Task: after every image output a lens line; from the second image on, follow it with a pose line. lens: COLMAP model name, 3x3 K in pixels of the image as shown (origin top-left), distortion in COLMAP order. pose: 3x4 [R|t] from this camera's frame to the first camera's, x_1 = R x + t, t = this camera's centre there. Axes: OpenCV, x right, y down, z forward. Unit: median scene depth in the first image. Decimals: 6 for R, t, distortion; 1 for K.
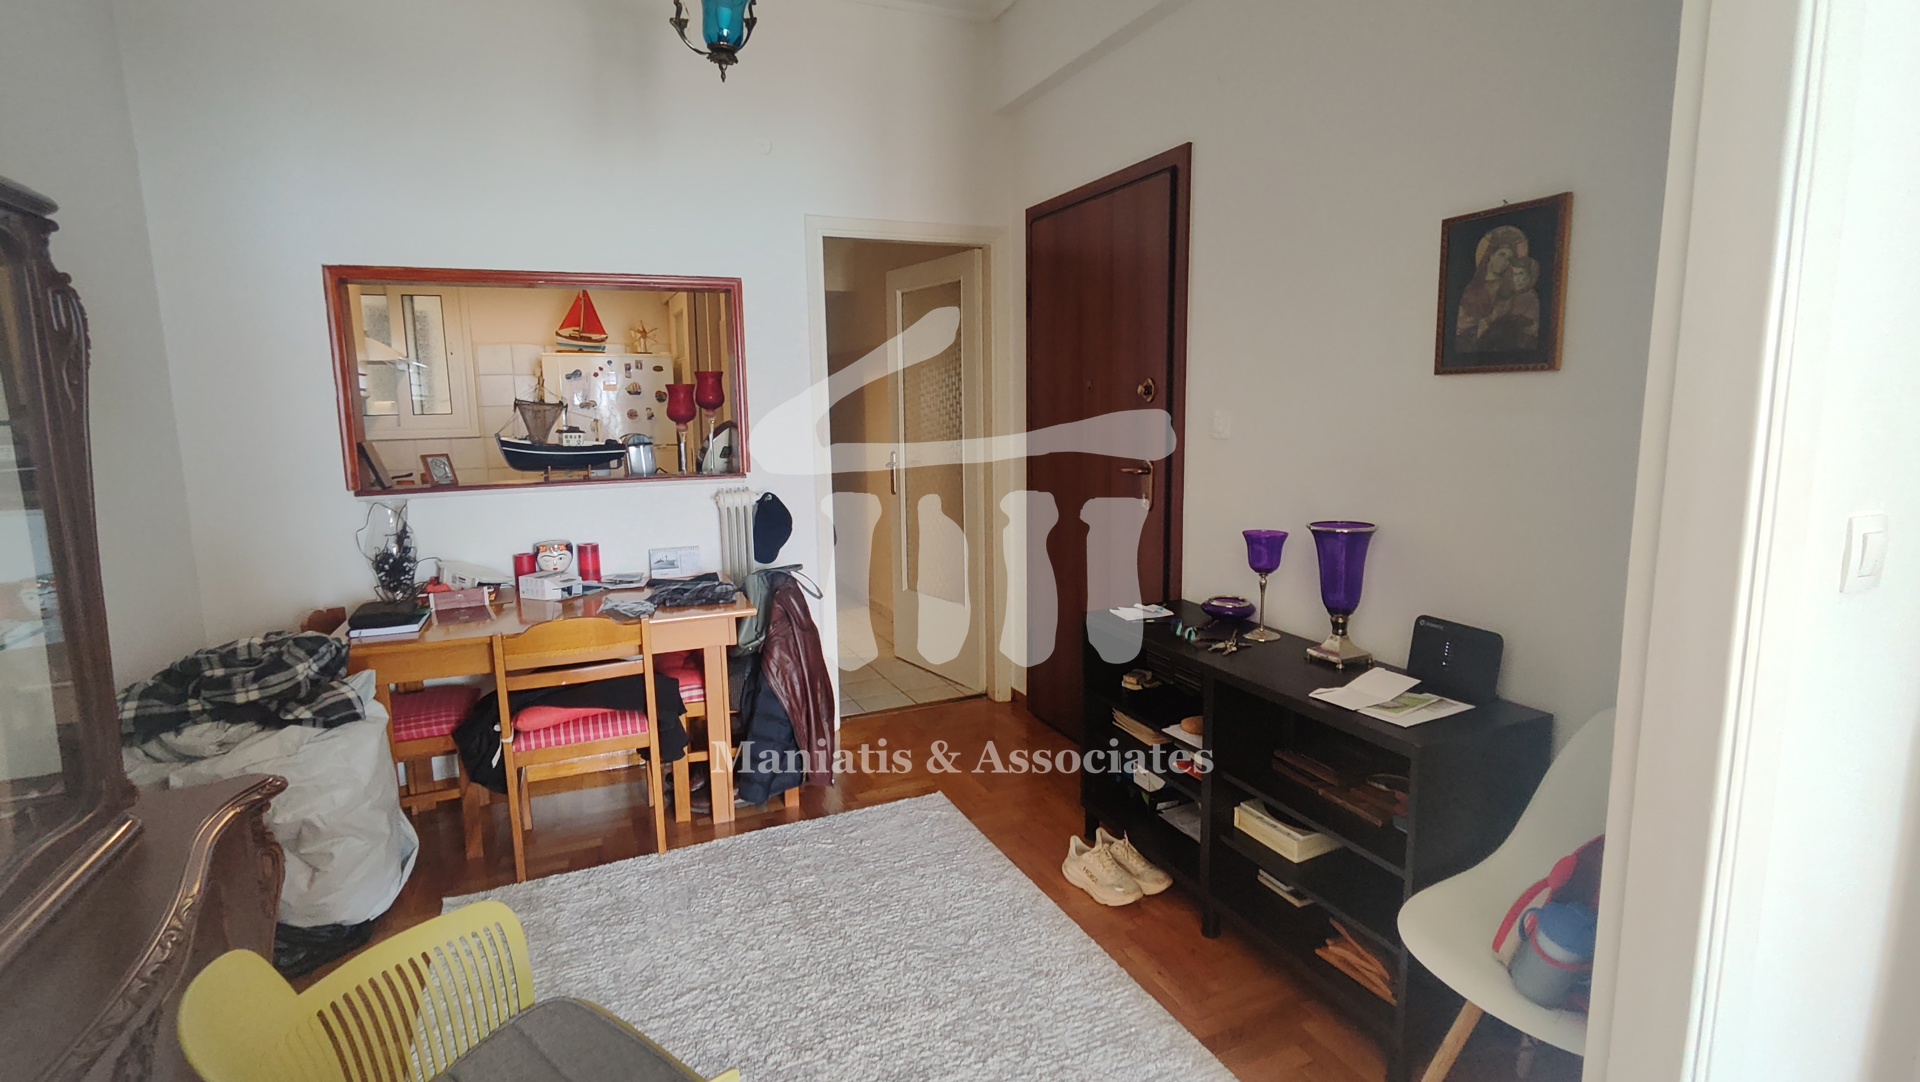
lens RADIAL K [[876.2, 0, 960.0], [0, 876.2, 541.0], [0, 0, 1]] dist [0.003487, 0.000365]
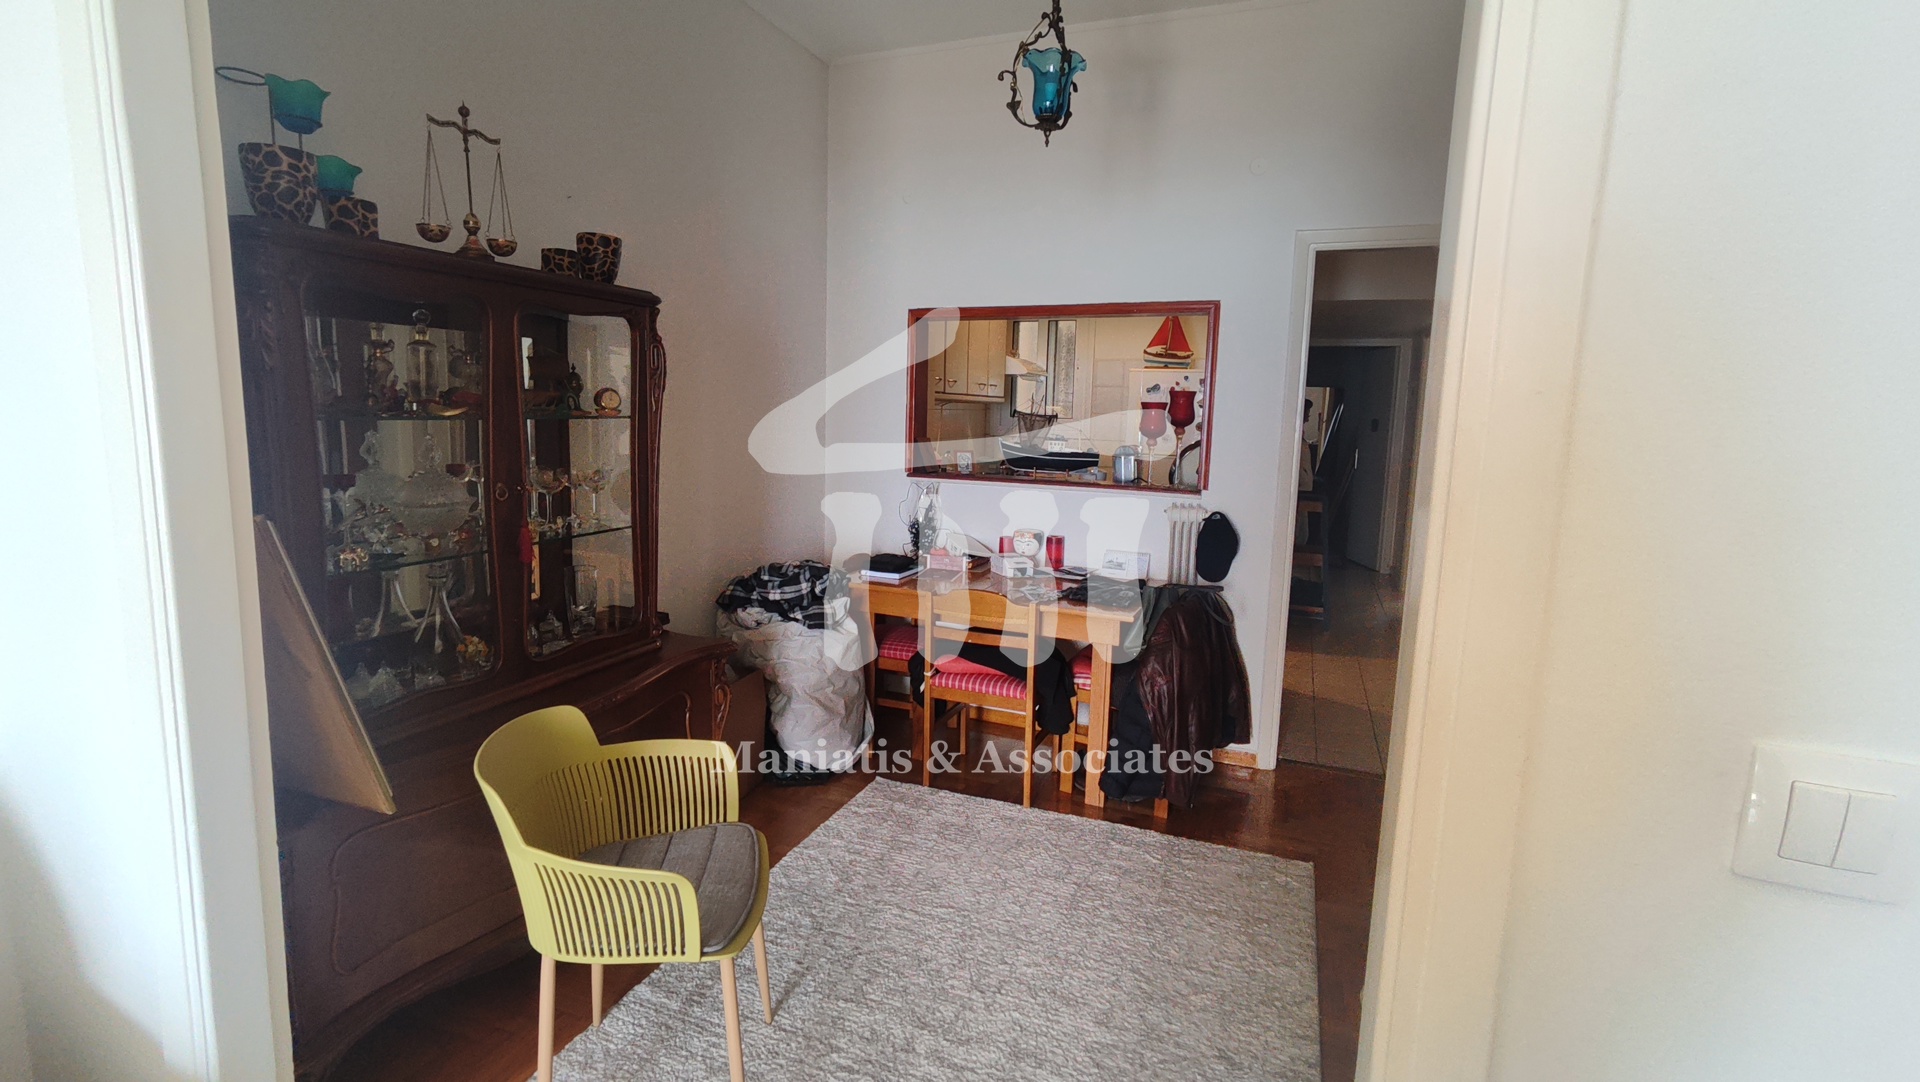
lens RADIAL K [[892.8, 0, 967.5], [0, 892.8, 551.6], [0, 0, 1]] dist [-0.000310, 0.000196]
pose [[0.696298, 0.155414, -0.700725, 0.374400], [-0.155377, 0.985764, 0.064238, -0.039559], [0.700734, 0.064147, 0.710533, 0.086458]]
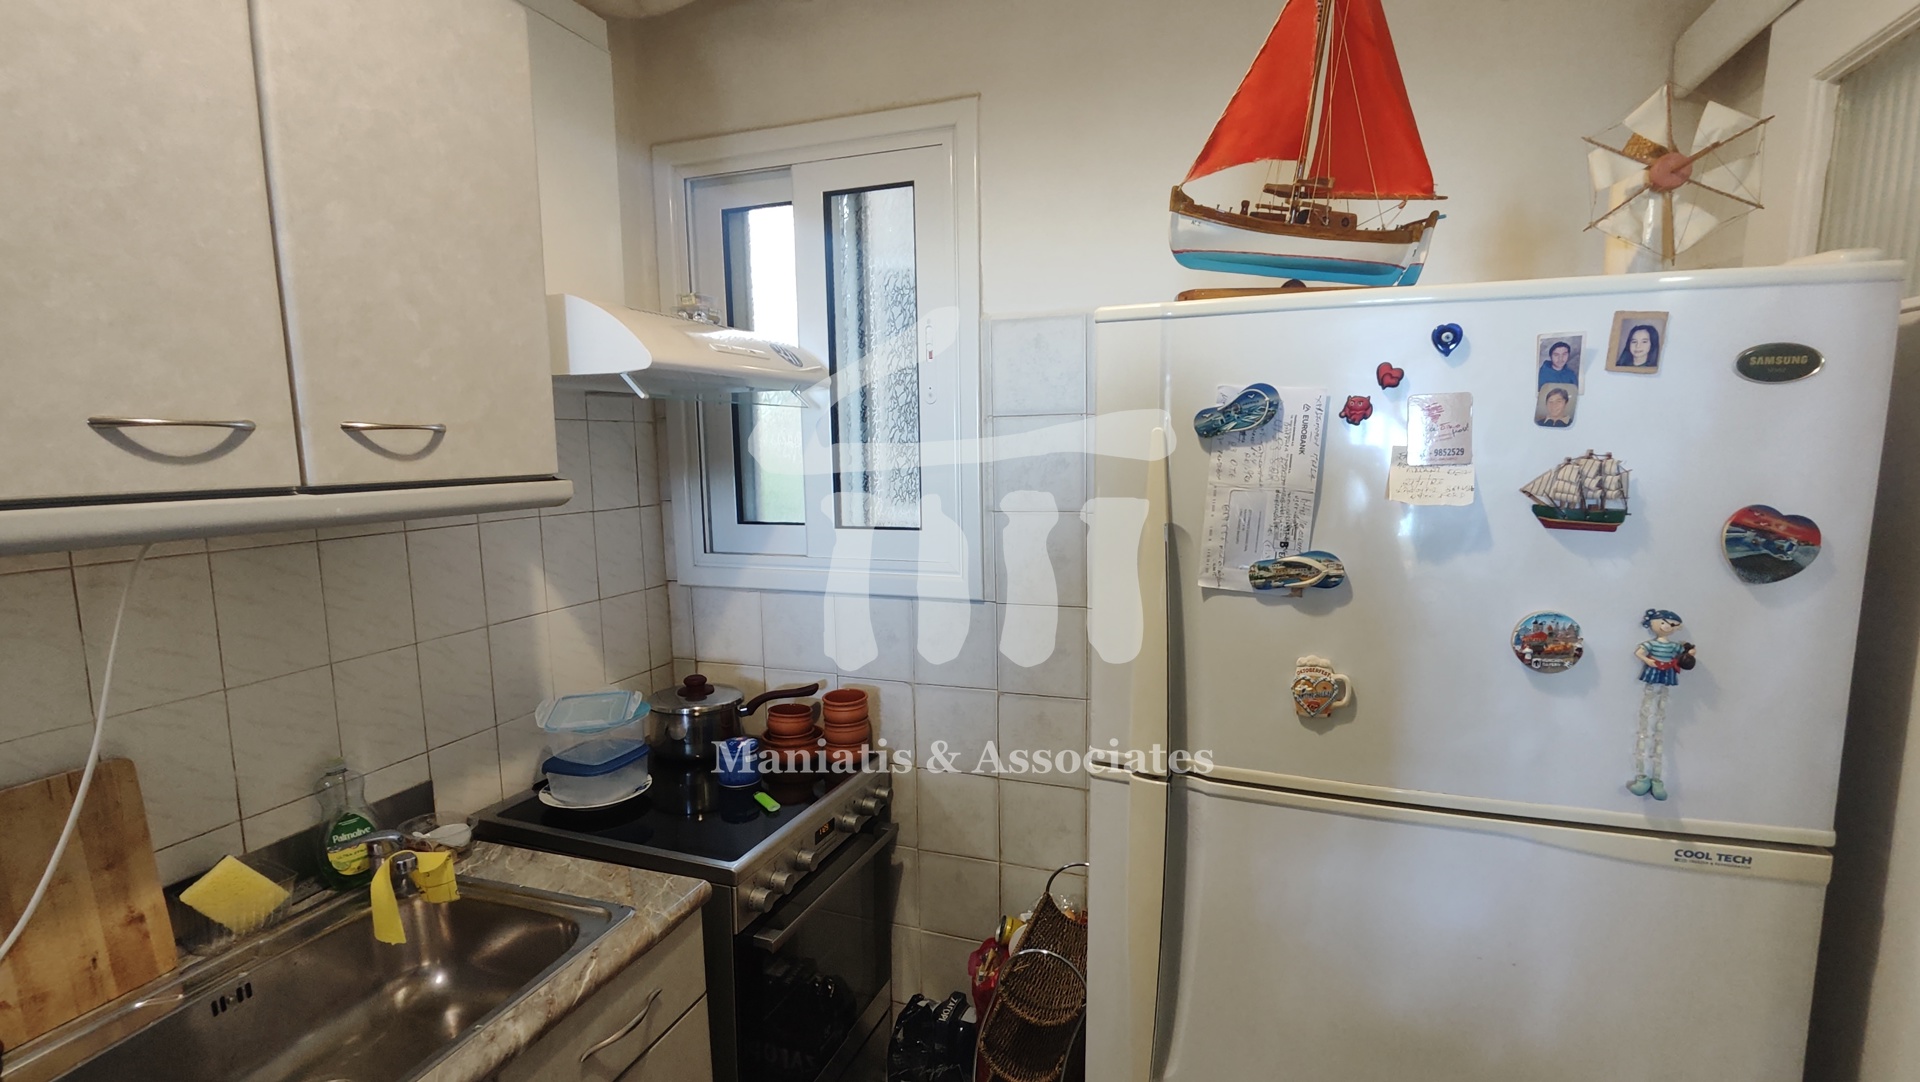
lens RADIAL K [[892.8, 0, 967.5], [0, 892.8, 551.6], [0, 0, 1]] dist [-0.000310, 0.000196]
pose [[0.711072, 0.106119, -0.695065, -0.596183], [-0.105767, 0.993440, 0.043471, -0.279830], [0.695119, 0.042604, 0.717631, 1.421675]]
